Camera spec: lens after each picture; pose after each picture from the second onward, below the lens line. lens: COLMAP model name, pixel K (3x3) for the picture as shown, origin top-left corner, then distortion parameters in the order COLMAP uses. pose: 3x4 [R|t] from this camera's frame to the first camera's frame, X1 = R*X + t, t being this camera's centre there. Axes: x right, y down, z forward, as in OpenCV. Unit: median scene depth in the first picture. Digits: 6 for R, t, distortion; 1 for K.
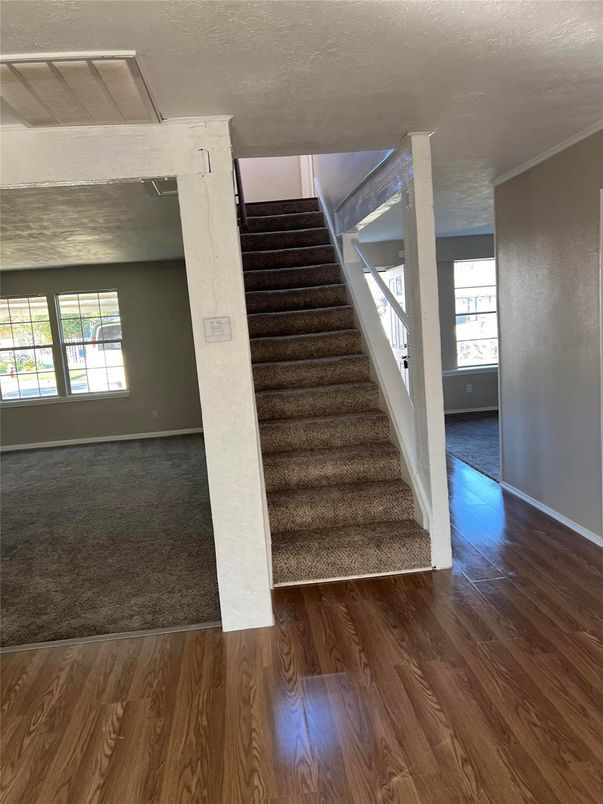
lens RADIAL K [[598.1, 0, 297.7], [0, 598.1, 407.9], [0, 0, 1]] dist [0.041796, -0.034909]
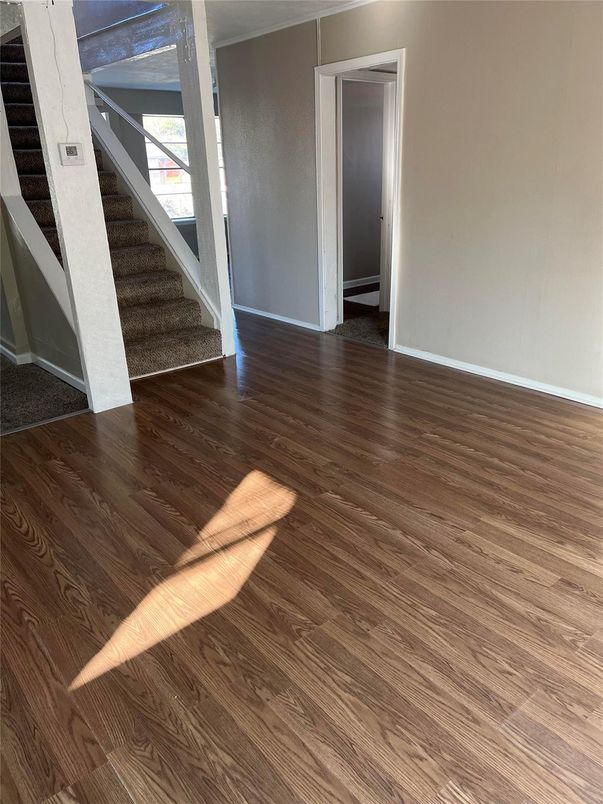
lens RADIAL K [[598.1, 0, 304.9], [0, 598.1, 400.7], [0, 0, 1]] dist [0.041796, -0.034909]
pose [[0.827011, -0.157091, 0.539793, -0.374504], [0.049181, 0.976702, 0.208890, 0.091519], [-0.560031, -0.146207, 0.815468, -0.226058]]
